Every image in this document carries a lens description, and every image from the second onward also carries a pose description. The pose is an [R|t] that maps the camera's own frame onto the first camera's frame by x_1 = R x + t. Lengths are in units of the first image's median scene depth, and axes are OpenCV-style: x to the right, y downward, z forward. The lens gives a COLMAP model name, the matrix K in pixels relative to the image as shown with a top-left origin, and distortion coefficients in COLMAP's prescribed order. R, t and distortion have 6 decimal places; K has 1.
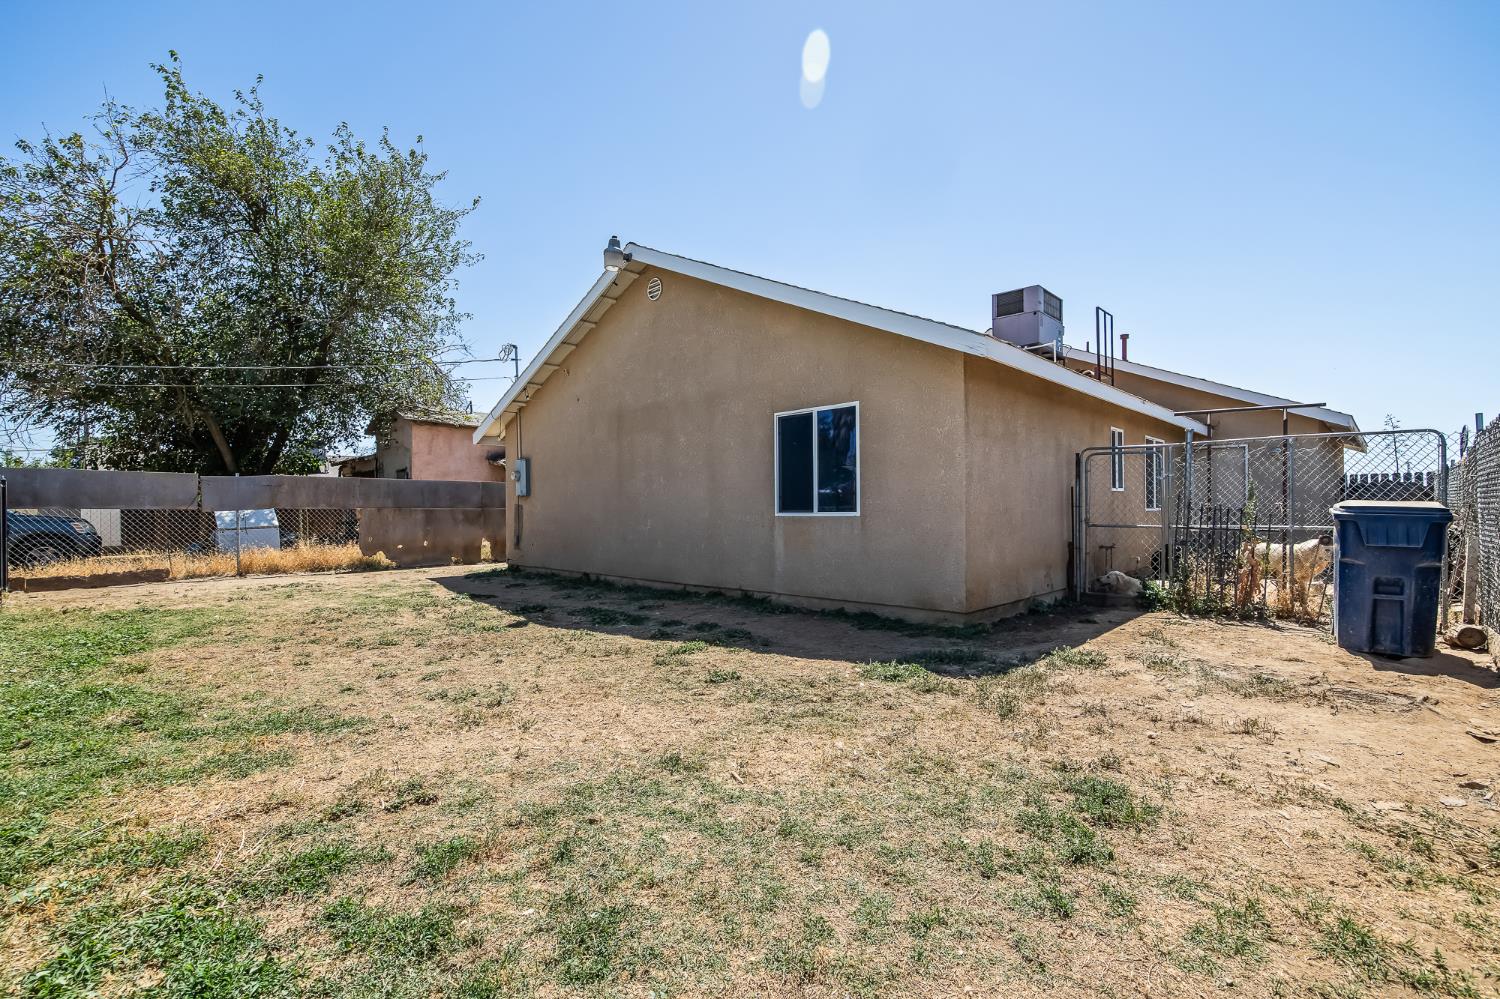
lens RADIAL K [[668.4, 0, 750.1], [0, 668.4, 504.5], [0, 0, 1]] dist [0.000853, 0.000300]
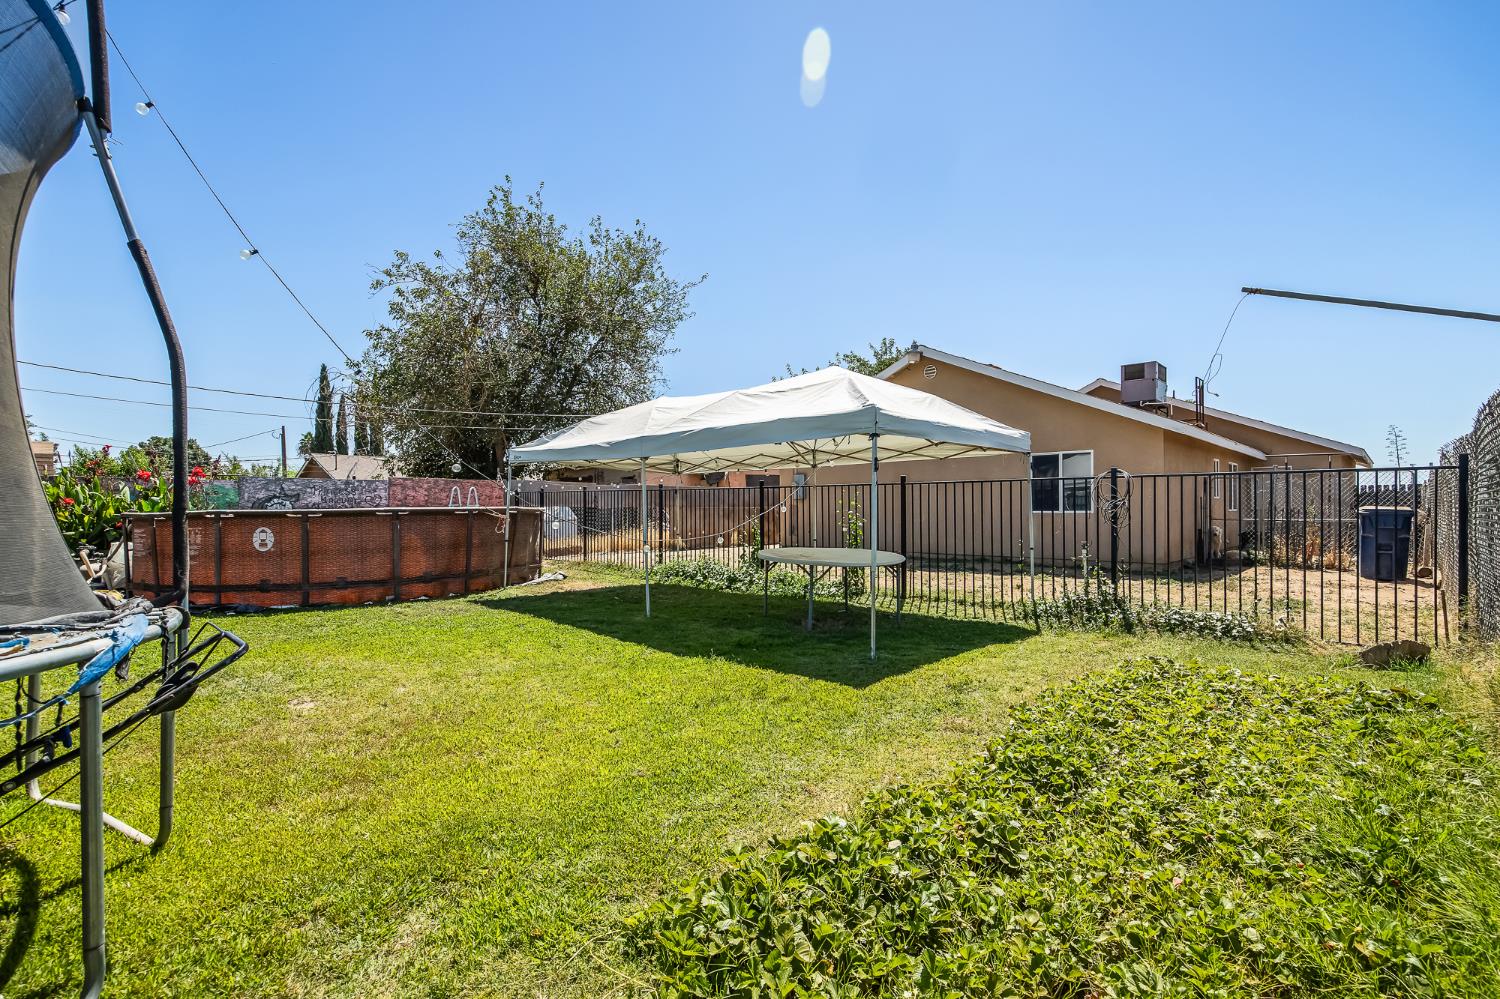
lens RADIAL K [[668.4, 0, 750.0], [0, 668.4, 501.7], [0, 0, 1]] dist [0.000853, 0.000300]
pose [[0.999992, 0.003346, 0.002037, -0.550749], [-0.003344, 0.999994, -0.000693, -0.006882], [-0.002039, 0.000686, 0.999998, -0.578196]]
